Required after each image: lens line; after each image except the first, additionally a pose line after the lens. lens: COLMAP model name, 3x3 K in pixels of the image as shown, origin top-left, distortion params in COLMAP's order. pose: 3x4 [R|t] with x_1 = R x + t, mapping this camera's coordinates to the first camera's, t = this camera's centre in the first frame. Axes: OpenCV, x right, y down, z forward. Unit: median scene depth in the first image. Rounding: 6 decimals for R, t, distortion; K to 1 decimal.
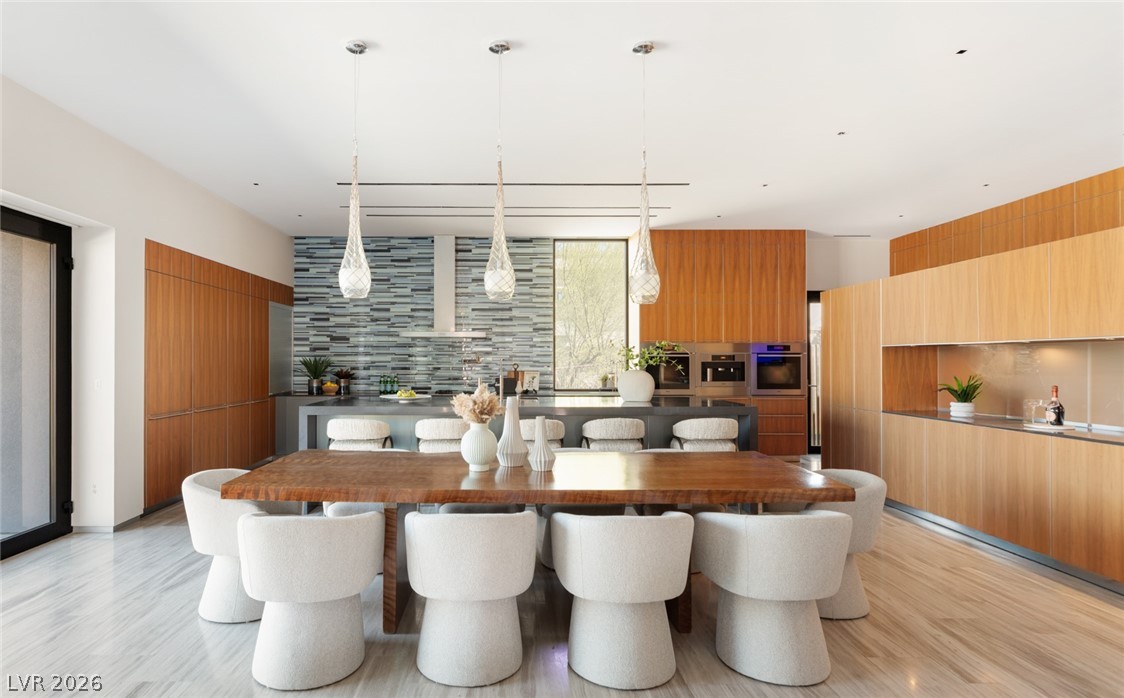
lens RADIAL K [[725.9, 0, 515.9], [0, 725.9, 353.6], [0, 0, 1]] dist [0.041443, 0.000524]
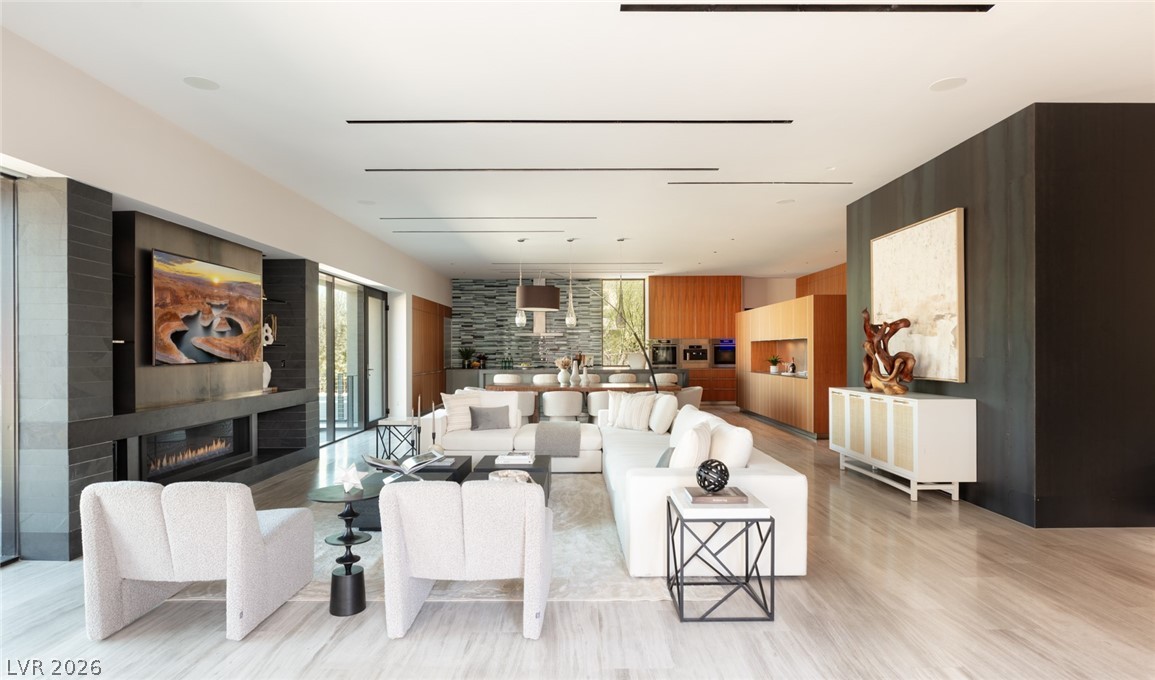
lens RADIAL K [[634.5, 0, 582.2], [0, 634.5, 346.9], [0, 0, 1]] dist [0.026126, 0.000114]
pose [[0.999982, -0.004422, -0.004020, 0.012182], [0.004436, 0.999984, 0.003369, -0.000853], [0.004005, -0.003387, 0.999986, -0.561216]]
